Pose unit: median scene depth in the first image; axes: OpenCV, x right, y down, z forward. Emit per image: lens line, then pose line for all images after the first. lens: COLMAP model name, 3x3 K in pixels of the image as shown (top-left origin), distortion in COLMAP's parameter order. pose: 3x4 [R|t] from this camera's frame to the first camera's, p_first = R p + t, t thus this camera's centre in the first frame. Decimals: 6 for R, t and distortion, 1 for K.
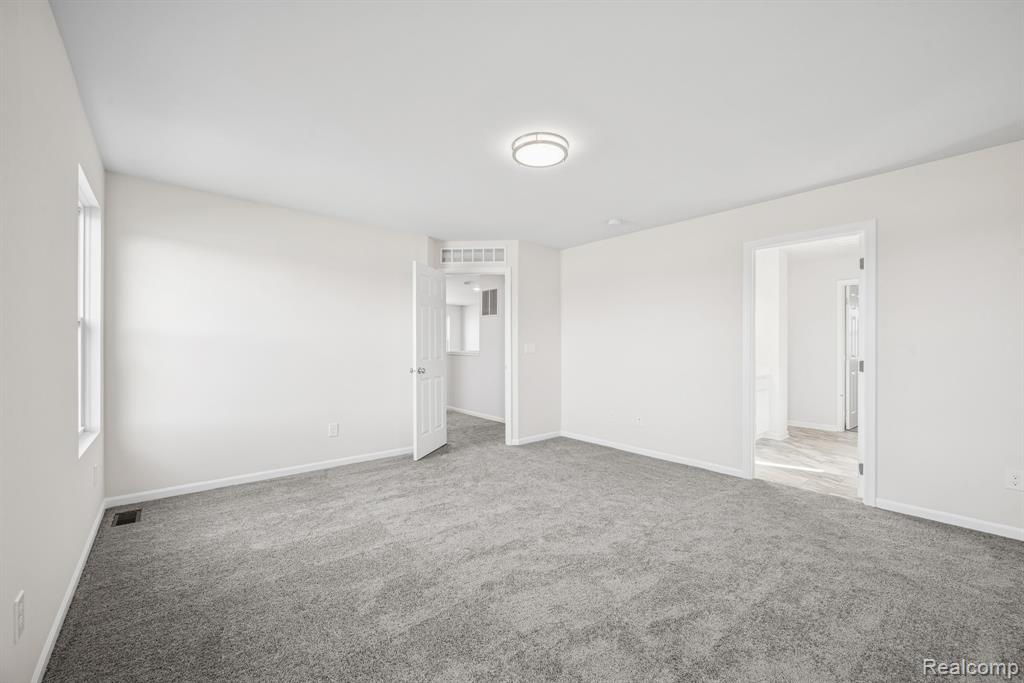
lens RADIAL K [[408.7, 0, 513.6], [0, 408.7, 343.7], [0, 0, 1]] dist [0.000358, 0.000059]
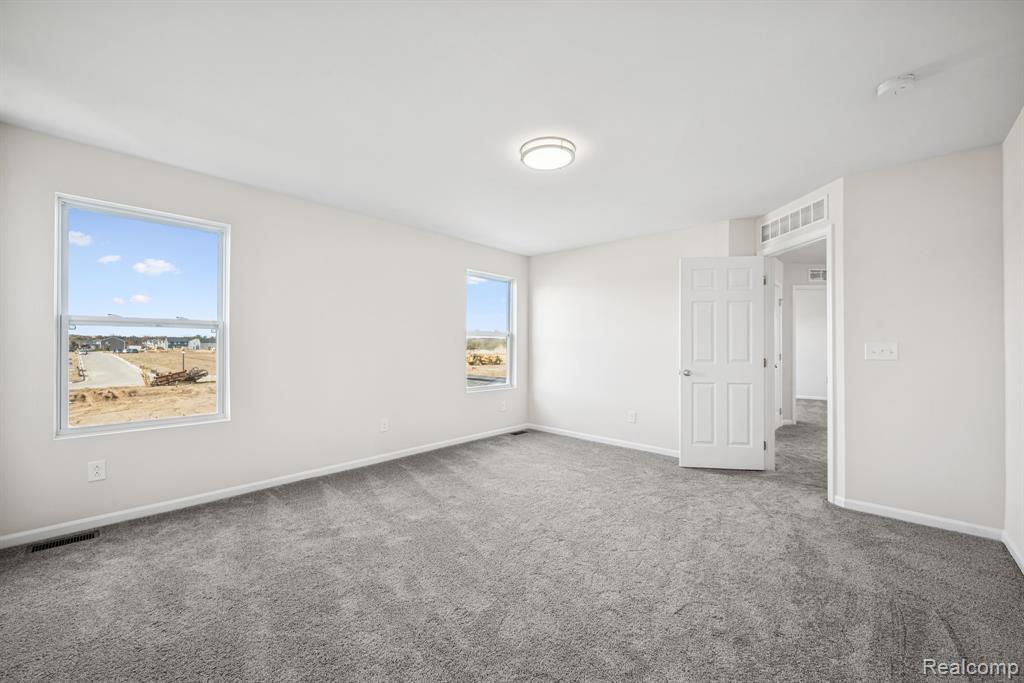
lens RADIAL K [[408.7, 0, 511.3], [0, 408.7, 339.0], [0, 0, 1]] dist [0.000358, 0.000059]
pose [[0.113592, -0.012085, -0.993454, 0.570385], [-0.002973, 0.999917, -0.012503, 0.001578], [0.993523, 0.004373, 0.113547, 0.427787]]
